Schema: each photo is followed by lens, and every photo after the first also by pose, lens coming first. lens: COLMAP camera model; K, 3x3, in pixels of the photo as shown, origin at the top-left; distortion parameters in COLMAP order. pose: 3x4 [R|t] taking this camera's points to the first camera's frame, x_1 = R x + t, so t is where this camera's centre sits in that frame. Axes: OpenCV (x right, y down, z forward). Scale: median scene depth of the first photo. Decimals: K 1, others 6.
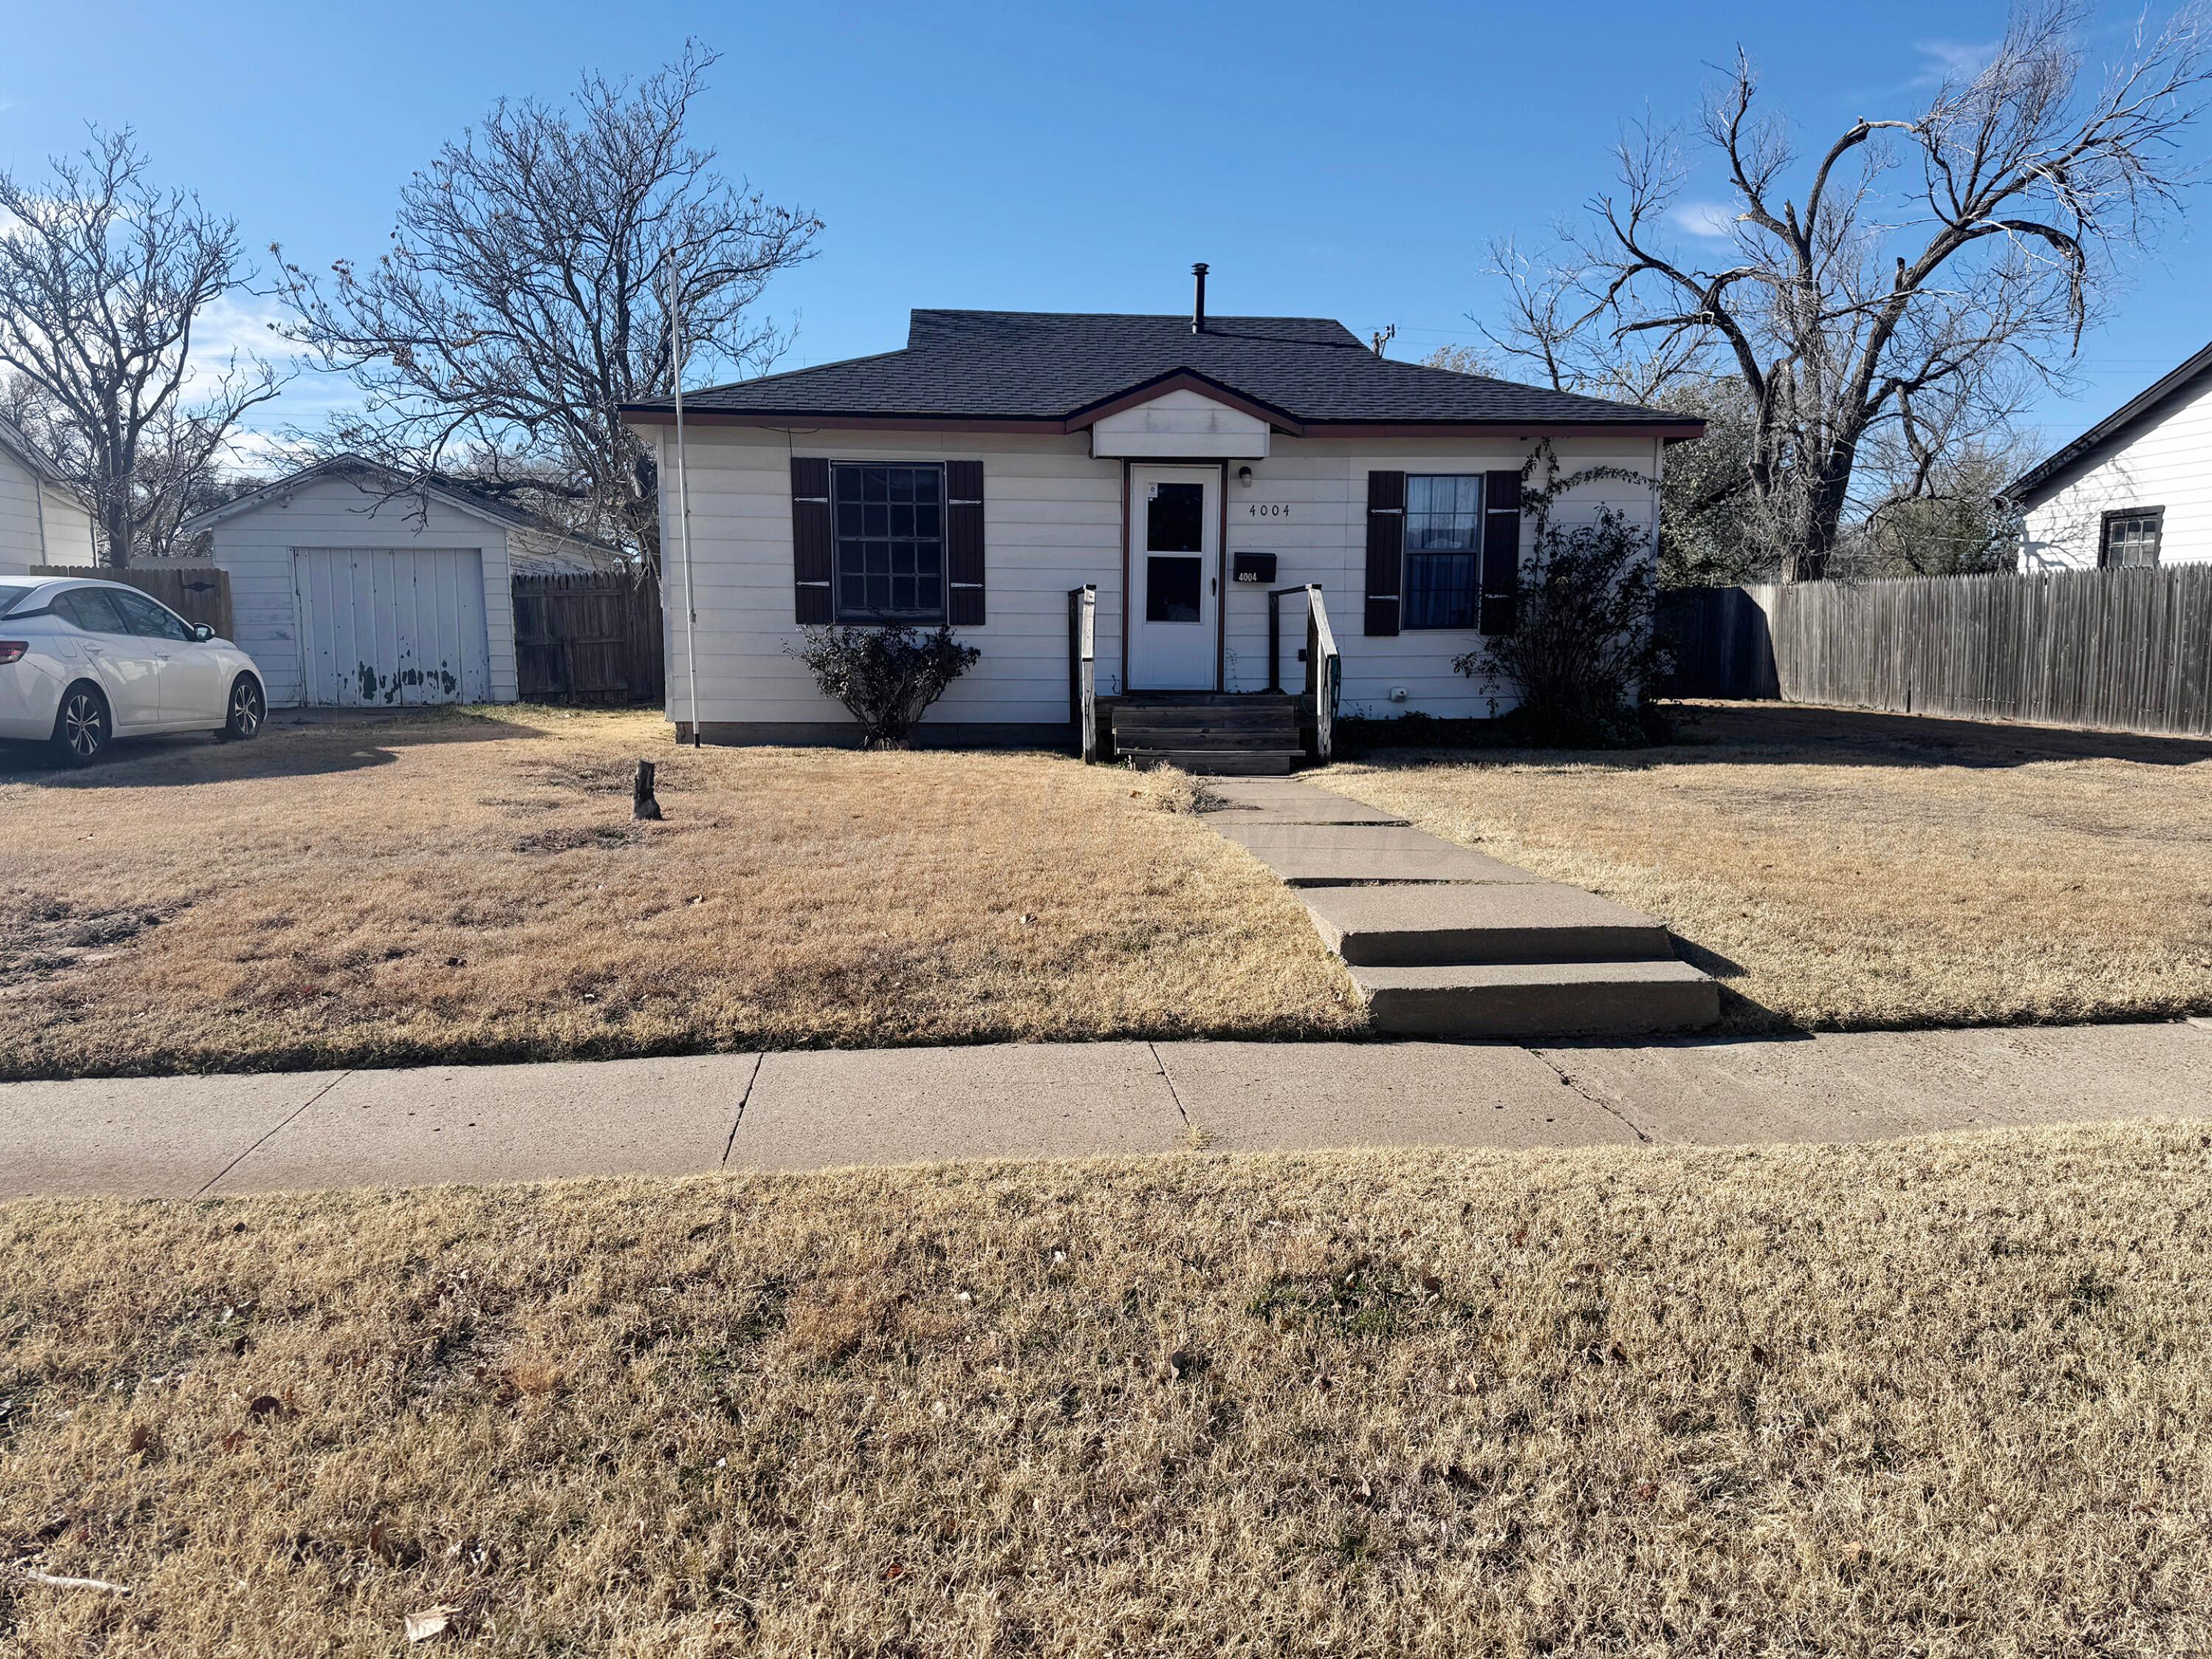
lens RADIAL K [[1559.1, 0, 1104.4], [0, 1559.1, 841.4], [0, 0, 1]] dist [0.064376, -0.104242]
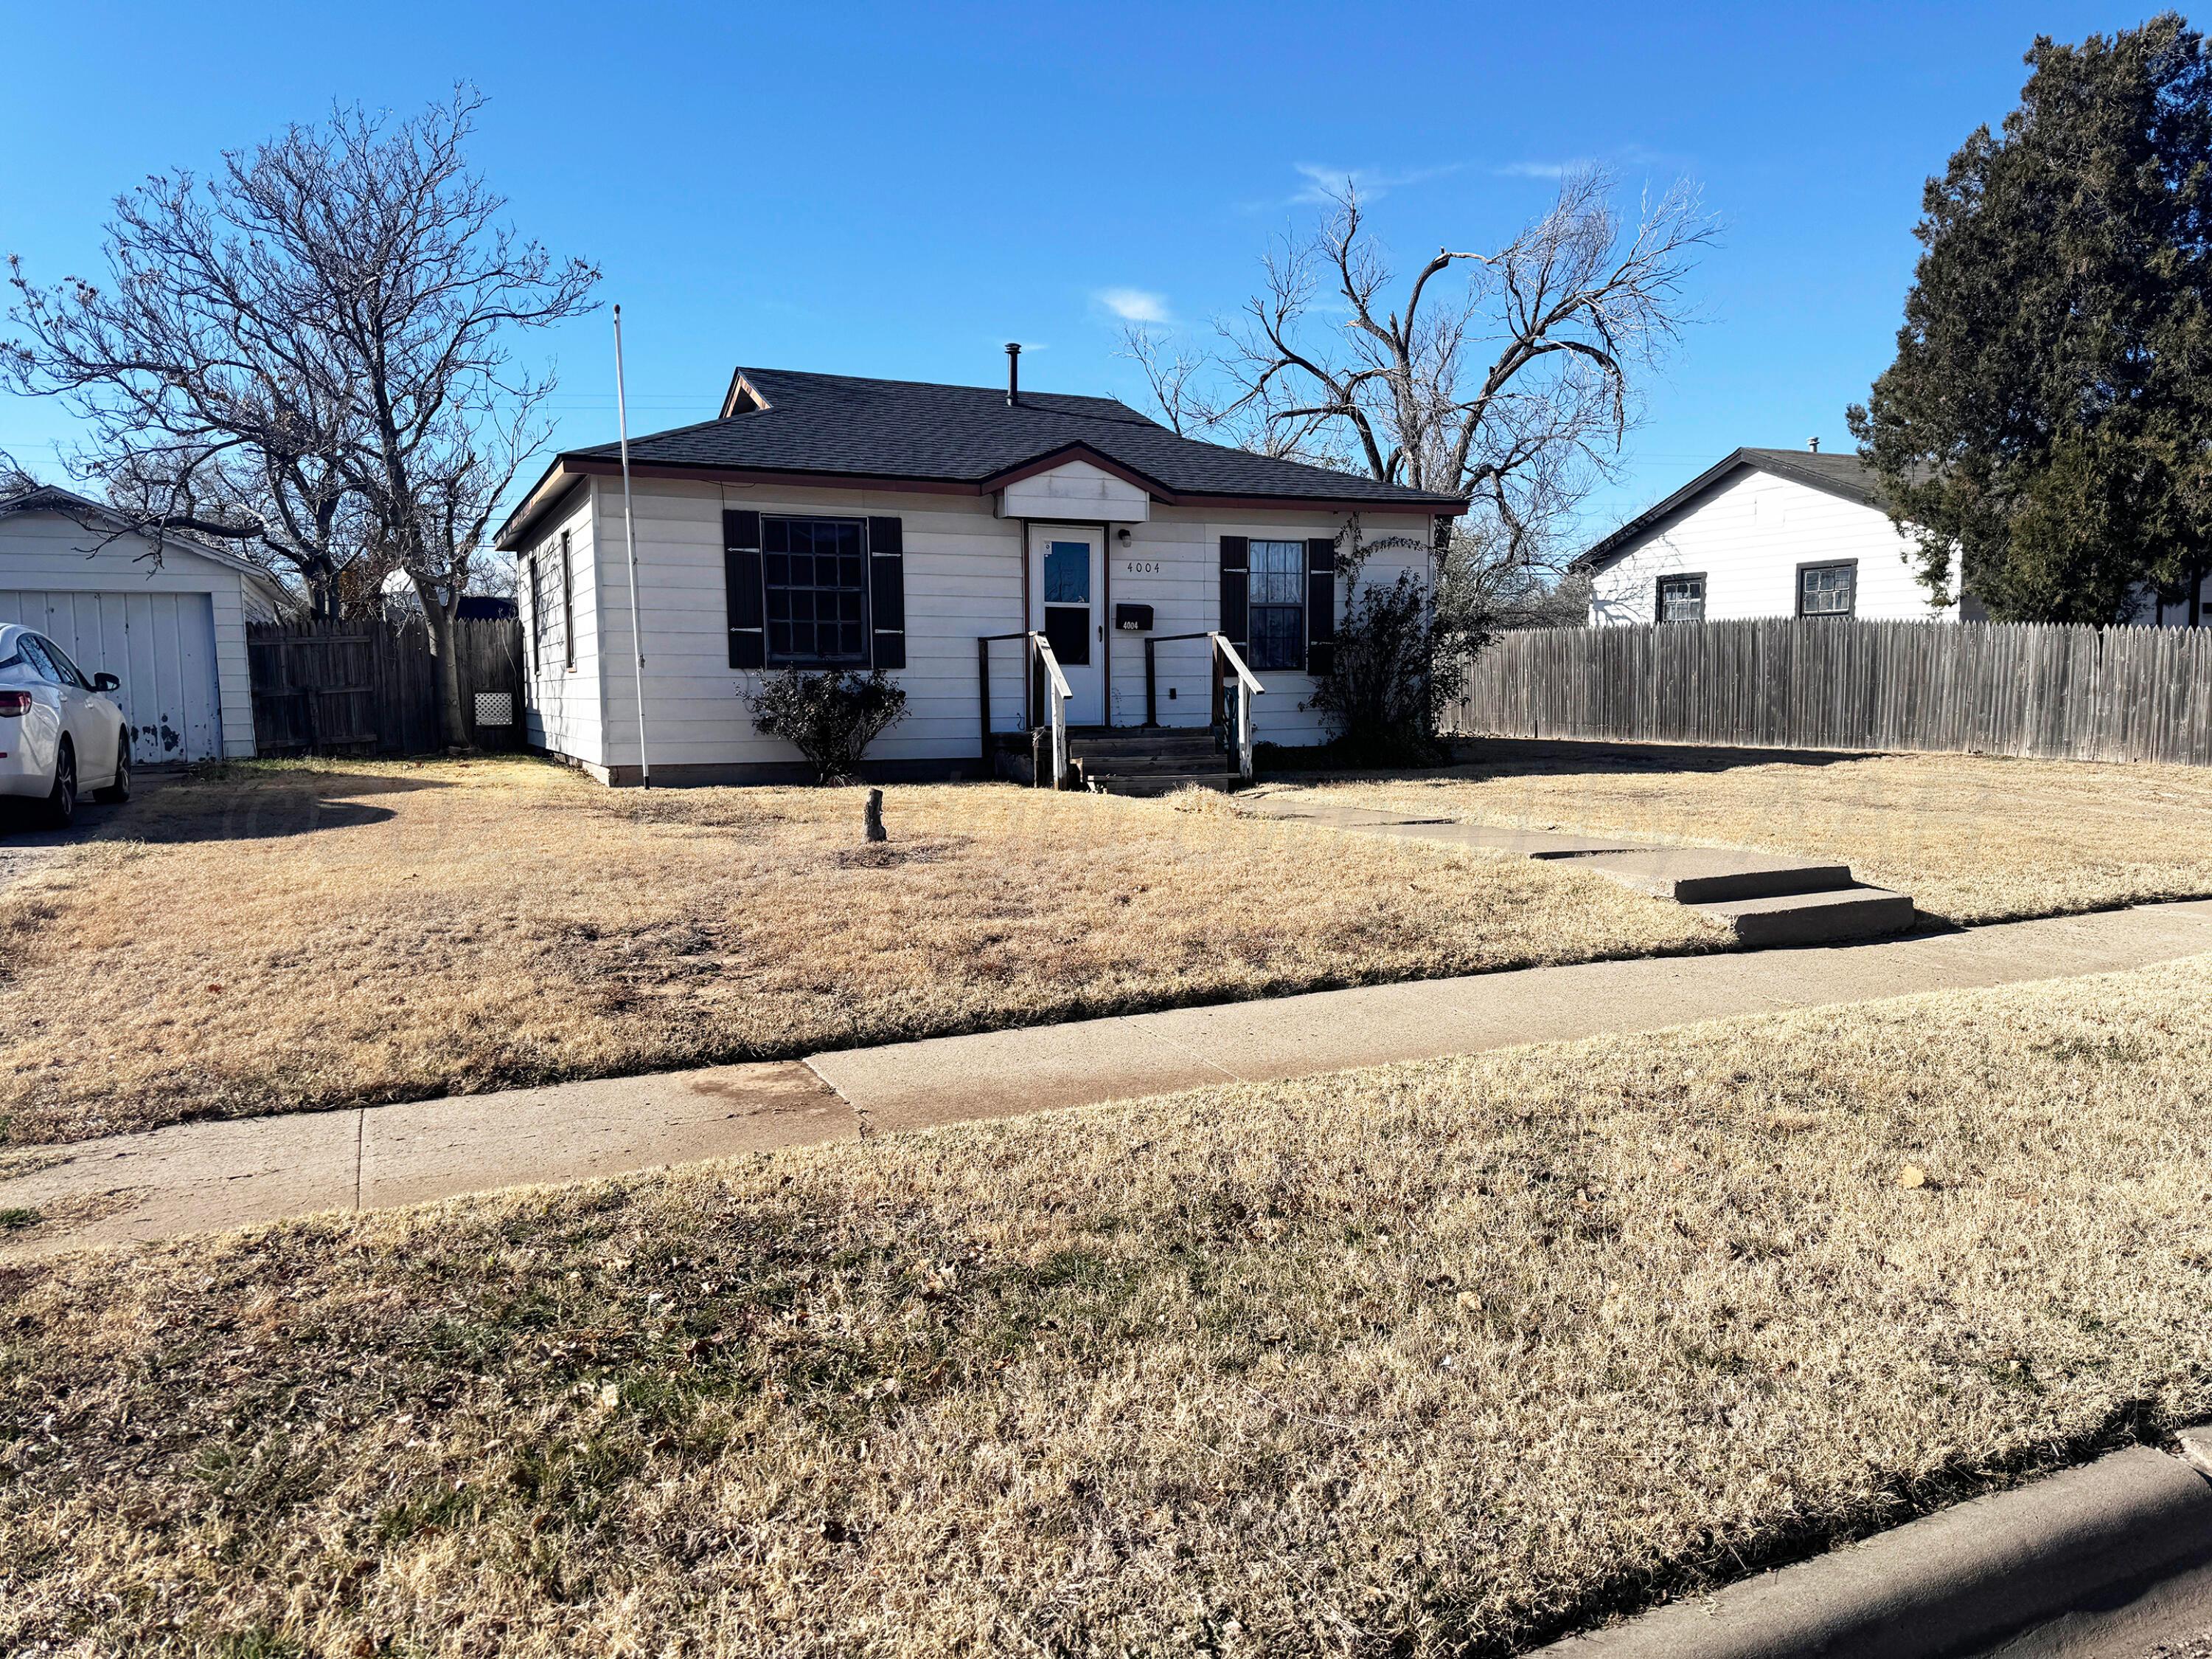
lens RADIAL K [[1559.1, 0, 1104.4], [0, 1559.1, 841.4], [0, 0, 1]] dist [0.064376, -0.104242]
pose [[0.942317, -0.041284, 0.332167, -0.309619], [0.050672, 0.998522, -0.019648, 0.009299], [-0.330865, 0.035347, 0.943016, -0.061334]]
